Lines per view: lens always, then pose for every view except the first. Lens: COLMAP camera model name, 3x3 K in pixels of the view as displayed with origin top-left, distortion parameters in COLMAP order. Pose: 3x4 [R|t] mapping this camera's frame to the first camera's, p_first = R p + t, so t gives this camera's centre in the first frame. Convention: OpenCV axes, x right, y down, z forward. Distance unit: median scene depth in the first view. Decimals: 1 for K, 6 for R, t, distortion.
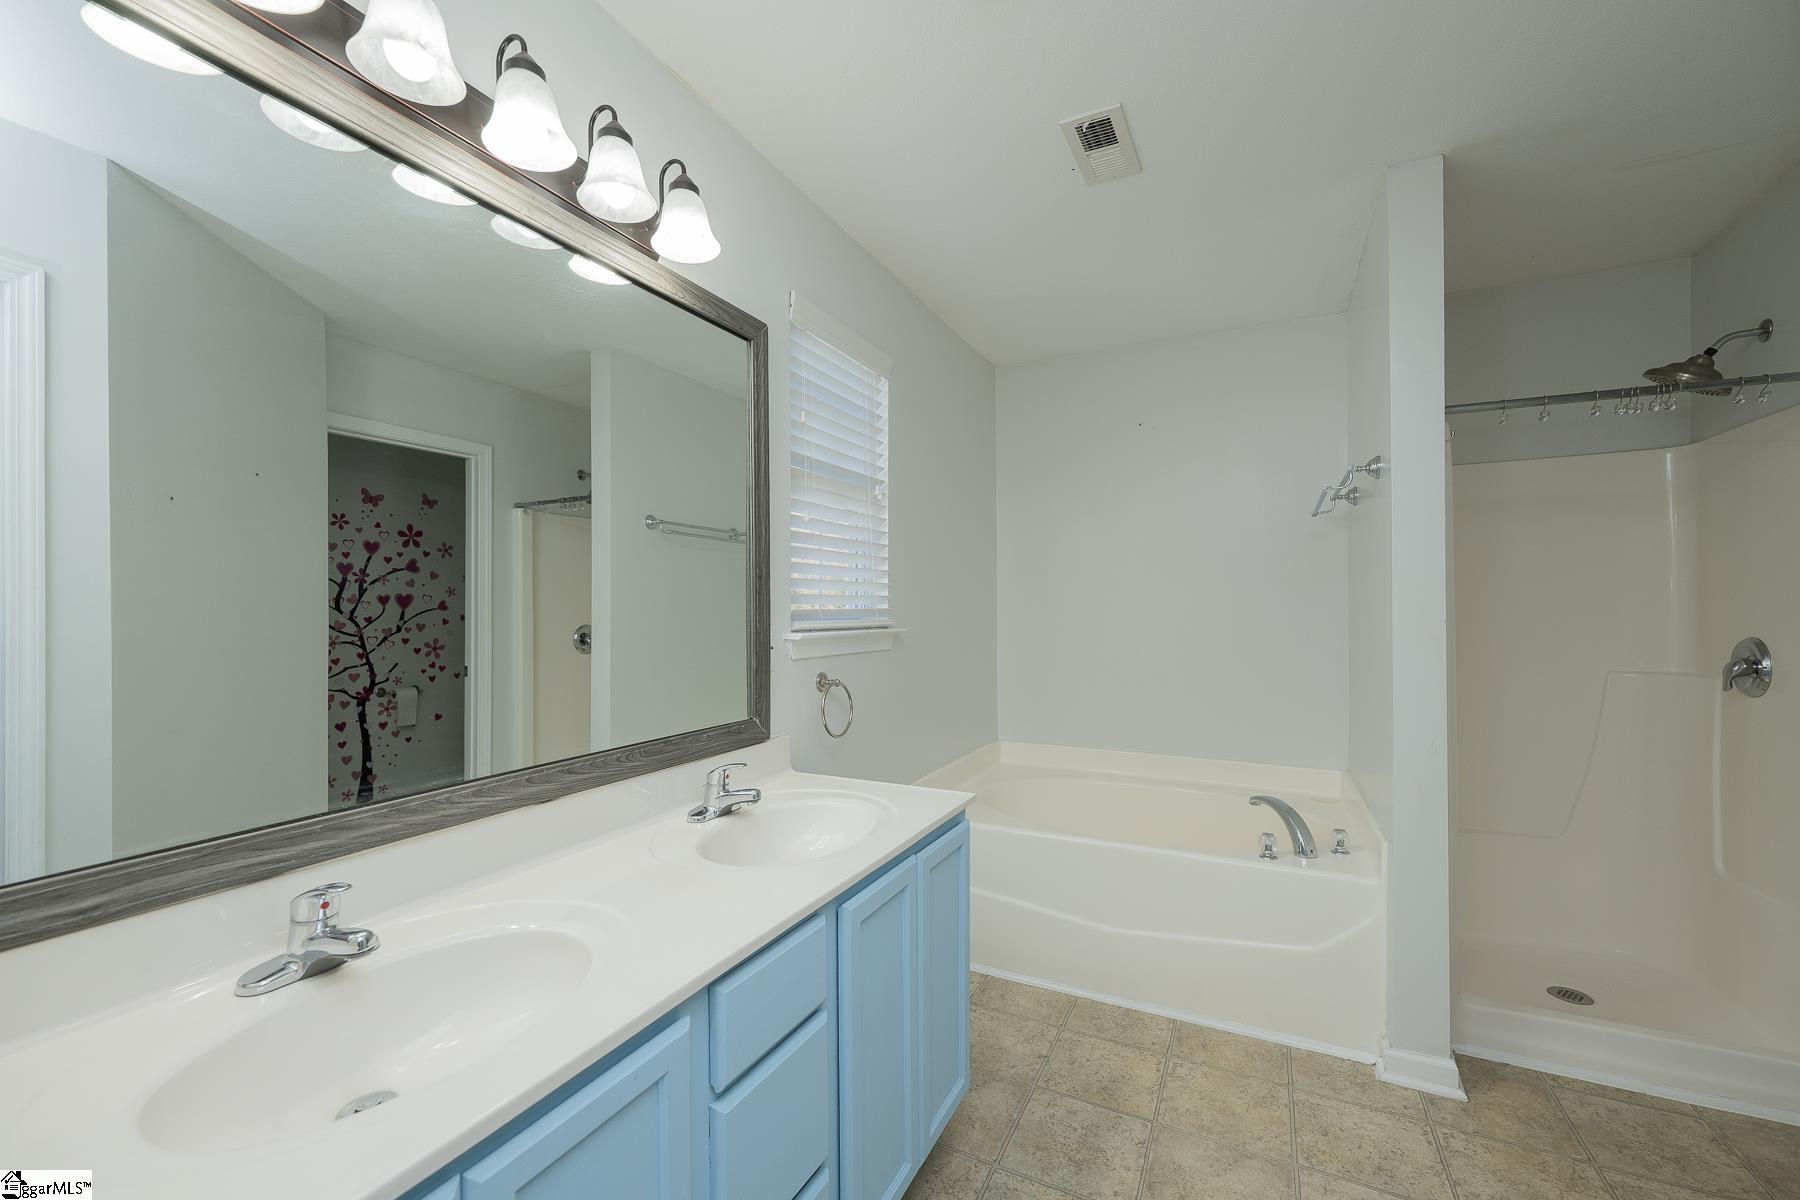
lens RADIAL K [[716.4, 0, 910.5], [0, 716.4, 601.4], [0, 0, 1]] dist [-0.000650, 0.000022]
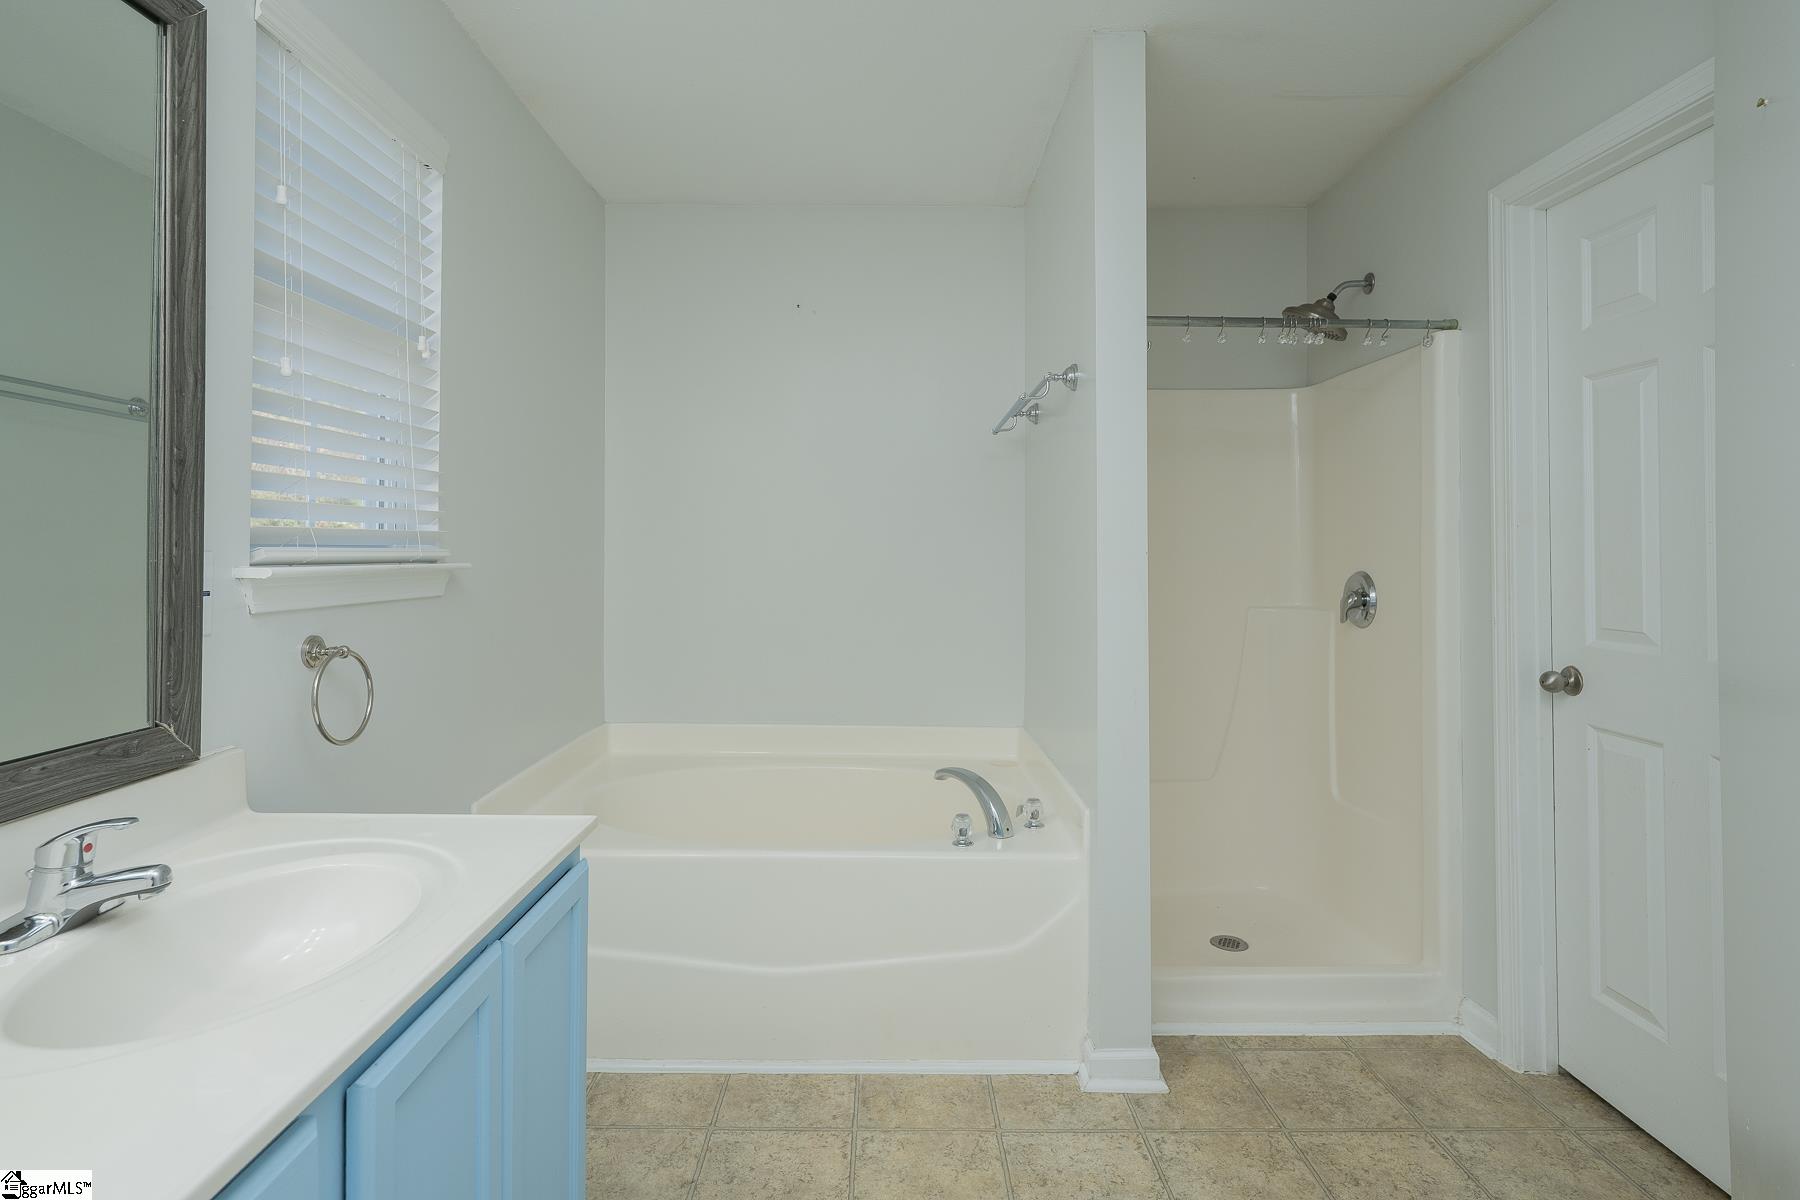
lens RADIAL K [[887.7, 0, 894.7], [0, 887.7, 539.2], [0, 0, 1]] dist [-0.000880, -0.000247]
pose [[0.897609, 0.012385, 0.440619, -0.018626], [-0.012802, 0.999916, -0.002026, 0.016613], [-0.440607, -0.003822, 0.897692, 0.145652]]
